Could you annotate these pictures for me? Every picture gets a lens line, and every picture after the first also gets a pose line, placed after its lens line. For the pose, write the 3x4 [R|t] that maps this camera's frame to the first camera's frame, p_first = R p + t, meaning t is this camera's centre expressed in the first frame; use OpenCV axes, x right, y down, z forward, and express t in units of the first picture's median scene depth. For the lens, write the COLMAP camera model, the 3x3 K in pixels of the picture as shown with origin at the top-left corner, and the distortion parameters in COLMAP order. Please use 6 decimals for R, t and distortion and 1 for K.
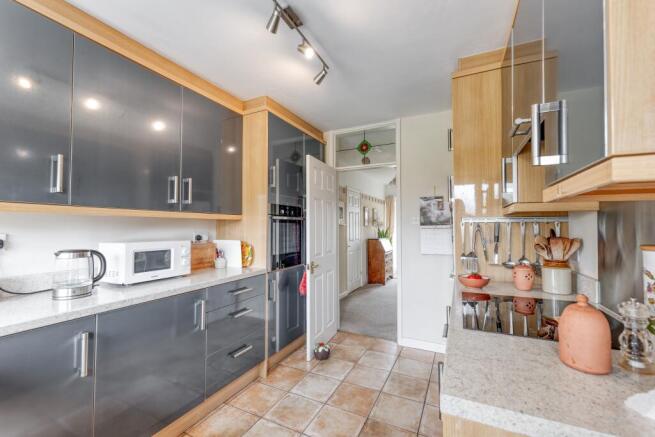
lens RADIAL K [[264.0, 0, 327.5], [0, 264.0, 218.5], [0, 0, 1]] dist [0.002378, -0.000190]
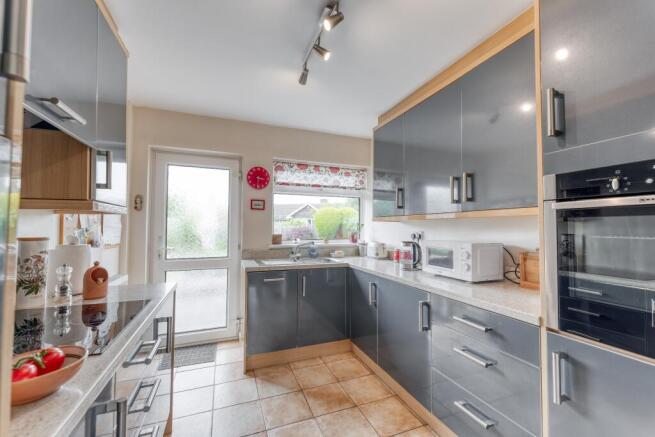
lens RADIAL K [[264.0, 0, 327.5], [0, 264.0, 218.5], [0, 0, 1]] dist [0.002378, -0.000190]
pose [[-0.664679, -0.033620, -0.746372, 0.490612], [0.014998, 0.998185, -0.058320, 0.046372], [0.746978, -0.049958, -0.662969, 1.328566]]
